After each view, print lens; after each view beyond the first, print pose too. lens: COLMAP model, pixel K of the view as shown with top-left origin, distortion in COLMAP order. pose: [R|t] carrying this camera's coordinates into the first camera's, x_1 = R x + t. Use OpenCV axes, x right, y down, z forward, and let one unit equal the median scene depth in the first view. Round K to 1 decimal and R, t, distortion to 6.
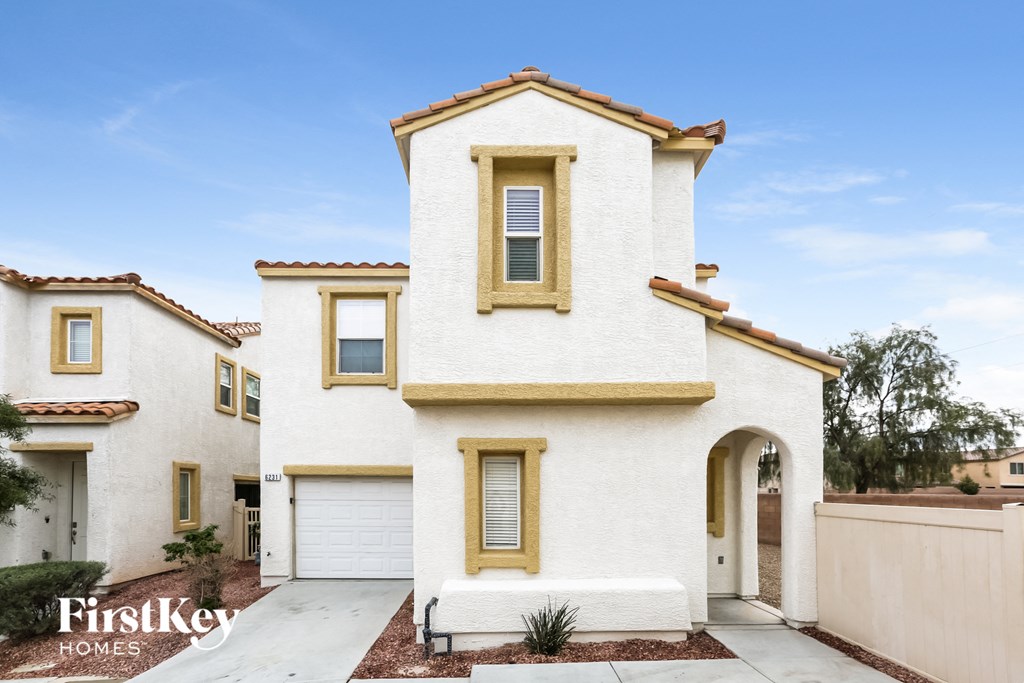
lens RADIAL K [[460.2, 0, 512.0], [0, 460.2, 354.6], [0, 0, 1]] dist [-0.000363, 0.000266]
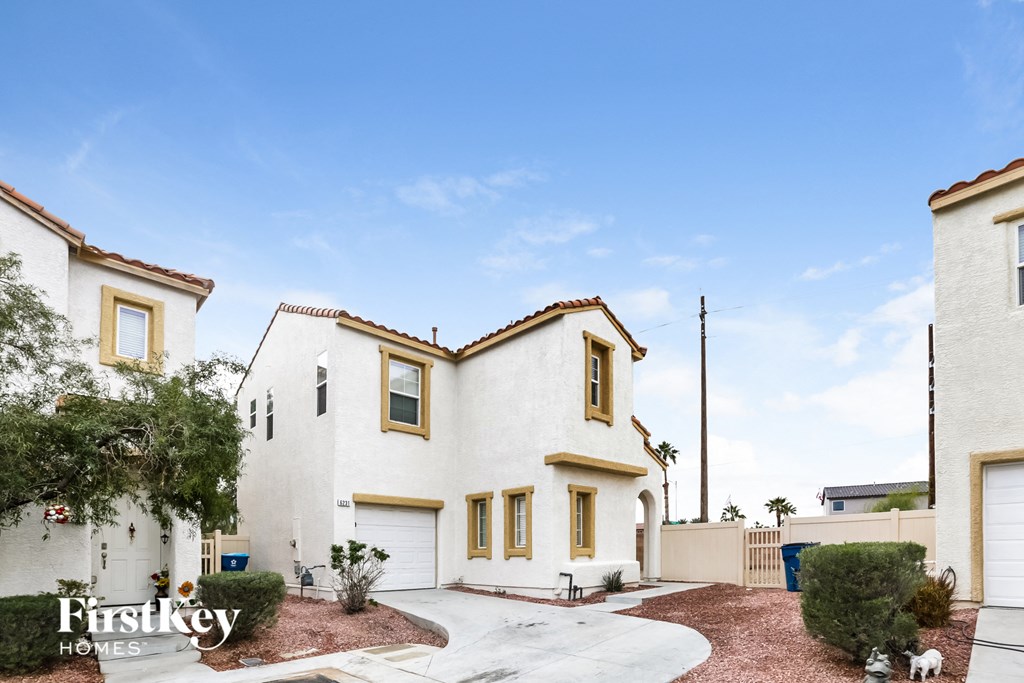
lens RADIAL K [[470.1, 0, 503.4], [0, 470.1, 327.7], [0, 0, 1]] dist [-0.003297, 0.000058]
pose [[0.724029, 0.293137, 0.624381, -1.546307], [-0.184663, 0.954537, -0.234006, 0.065078], [-0.664591, 0.054128, 0.745244, -0.256814]]
